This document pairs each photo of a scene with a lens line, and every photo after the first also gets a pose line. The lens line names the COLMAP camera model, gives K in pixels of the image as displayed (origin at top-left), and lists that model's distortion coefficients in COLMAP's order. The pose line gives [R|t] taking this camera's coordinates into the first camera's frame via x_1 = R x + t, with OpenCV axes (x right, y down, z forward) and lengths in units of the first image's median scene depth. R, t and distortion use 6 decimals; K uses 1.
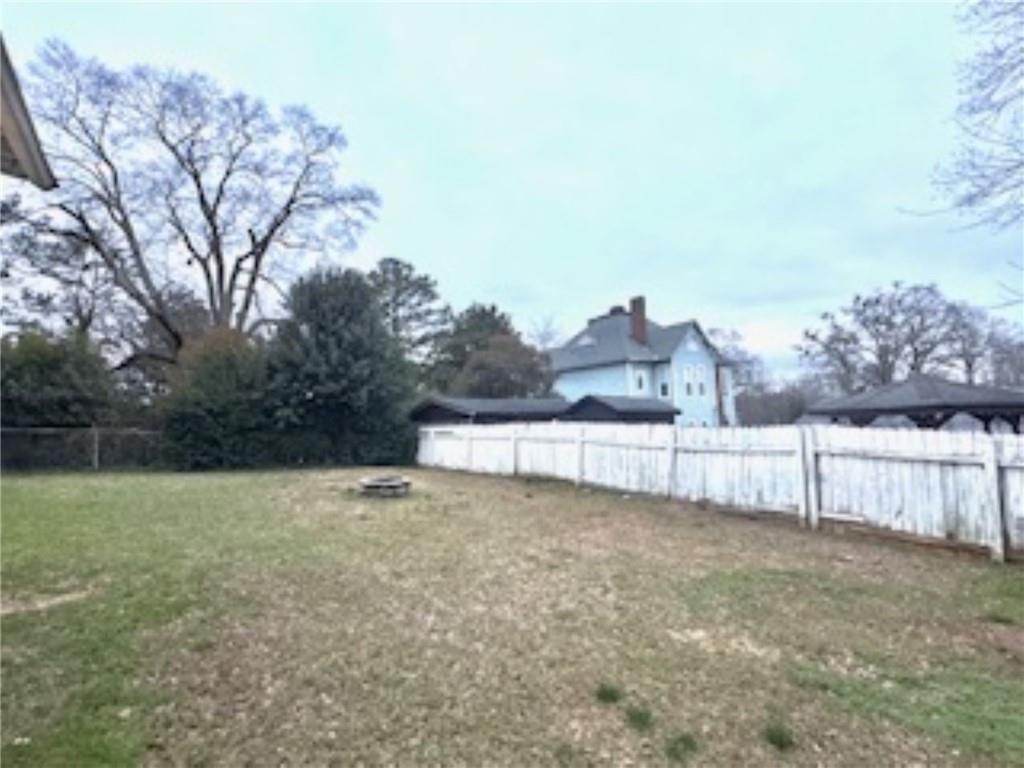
lens RADIAL K [[414.5, 0, 512.0], [0, 414.5, 384.0], [0, 0, 1]] dist [0.002412, 0.000131]
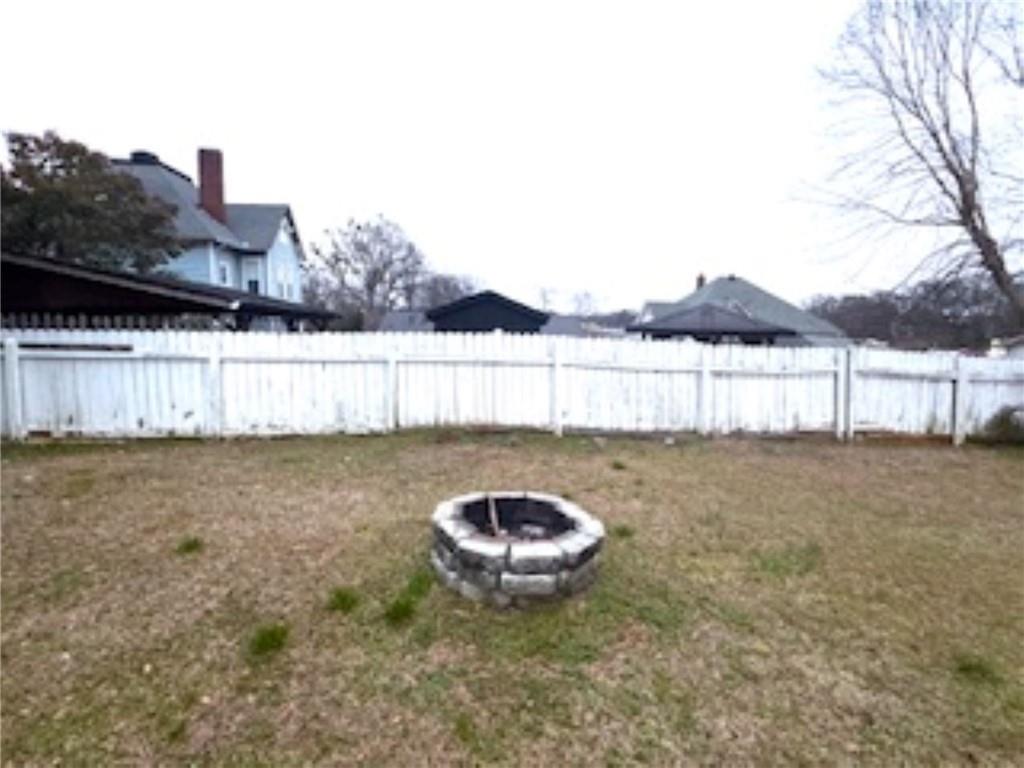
lens RADIAL K [[414.5, 0, 512.0], [0, 414.5, 384.0], [0, 0, 1]] dist [0.002412, 0.000131]
pose [[0.522336, -0.077135, 0.849244, -0.473528], [-0.110989, 0.981279, 0.157392, 0.089728], [-0.845486, -0.176469, 0.503997, 0.885724]]
